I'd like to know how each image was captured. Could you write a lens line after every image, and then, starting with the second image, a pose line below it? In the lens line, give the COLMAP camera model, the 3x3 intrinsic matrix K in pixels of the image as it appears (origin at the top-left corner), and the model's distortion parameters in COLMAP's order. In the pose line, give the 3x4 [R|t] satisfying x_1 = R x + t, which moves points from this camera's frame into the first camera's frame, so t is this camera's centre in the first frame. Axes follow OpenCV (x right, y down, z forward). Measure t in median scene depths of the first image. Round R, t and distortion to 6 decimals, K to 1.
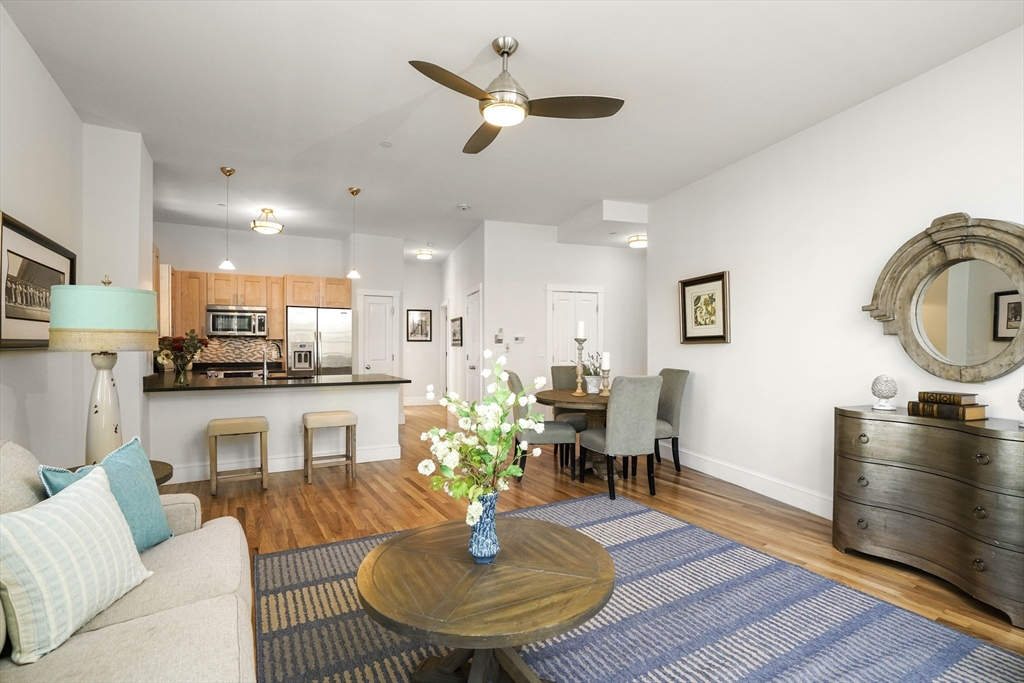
lens RADIAL K [[473.6, 0, 516.5], [0, 473.6, 350.0], [0, 0, 1]] dist [-0.068650, 0.025939]
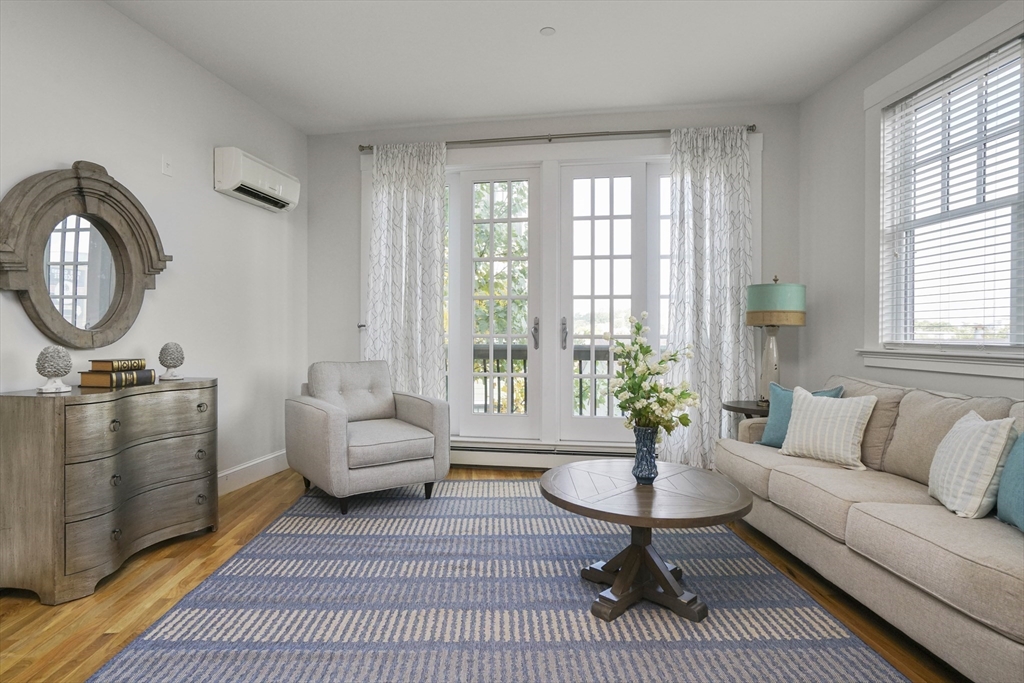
lens RADIAL K [[562.9, 0, 488.6], [0, 562.9, 336.9], [0, 0, 1]] dist [-0.001748, 0.002555]
pose [[-0.863458, -0.008971, 0.504342, -0.171045], [-0.000121, 0.999846, 0.017577, 0.015357], [-0.504421, 0.015116, -0.863325, 0.925967]]
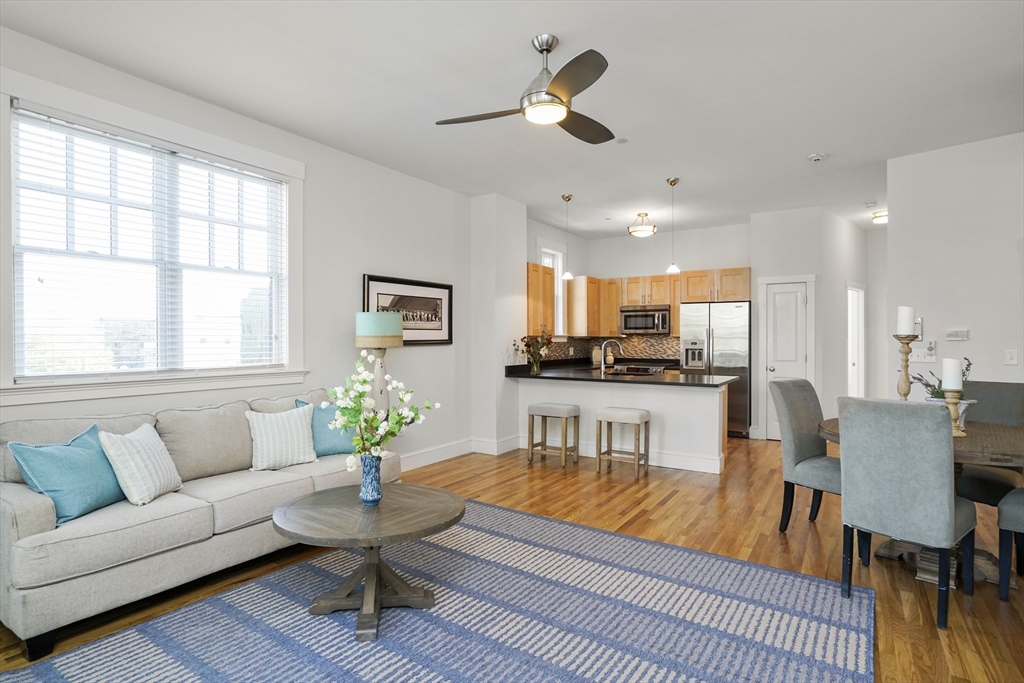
lens RADIAL K [[547.7, 0, 512.0], [0, 547.7, 341.5], [0, 0, 1]] dist [-0.004116, -0.000187]
pose [[0.434862, 0.002437, -0.900494, 0.577405], [-0.009598, 0.999952, -0.001929, -0.010230], [0.900446, 0.009482, 0.434865, 0.251183]]
